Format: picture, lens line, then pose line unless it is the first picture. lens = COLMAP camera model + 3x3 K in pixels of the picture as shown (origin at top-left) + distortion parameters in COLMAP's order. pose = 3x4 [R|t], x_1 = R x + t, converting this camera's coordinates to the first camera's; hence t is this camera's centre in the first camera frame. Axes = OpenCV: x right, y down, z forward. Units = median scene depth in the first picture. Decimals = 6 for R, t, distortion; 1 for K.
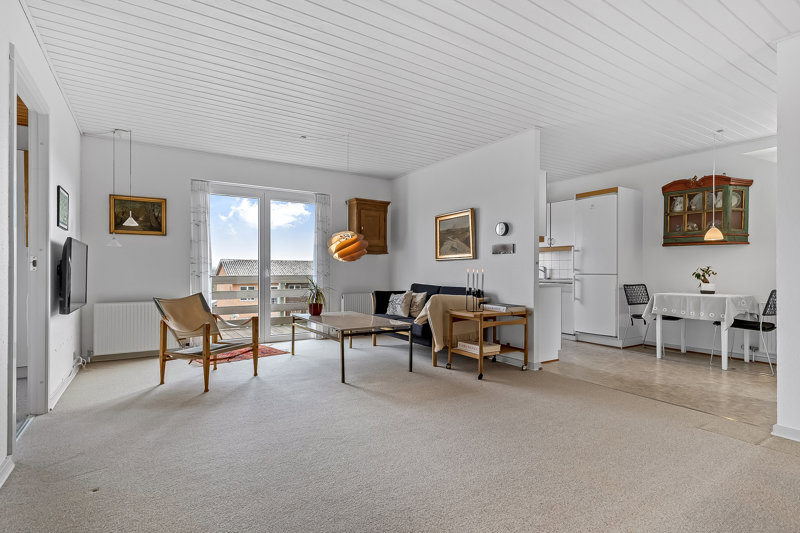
lens RADIAL K [[396.8, 0, 409.6], [0, 396.8, 269.0], [0, 0, 1]] dist [0.006428, -0.002630]
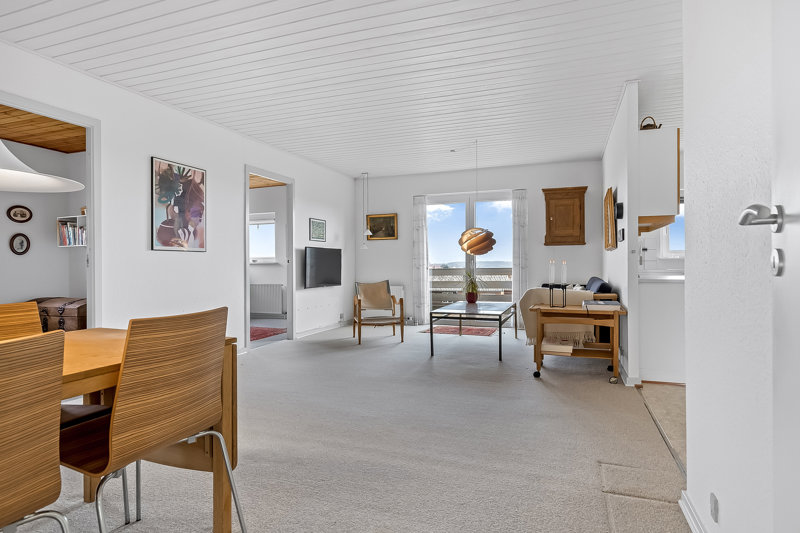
lens RADIAL K [[432.6, 0, 405.4], [0, 432.6, 264.0], [0, 0, 1]] dist [-0.005259, -0.001782]
pose [[0.600650, -0.008002, -0.799472, 0.638494], [0.011472, 0.999933, -0.001390, 0.005666], [0.799429, -0.008337, 0.600702, 0.106935]]
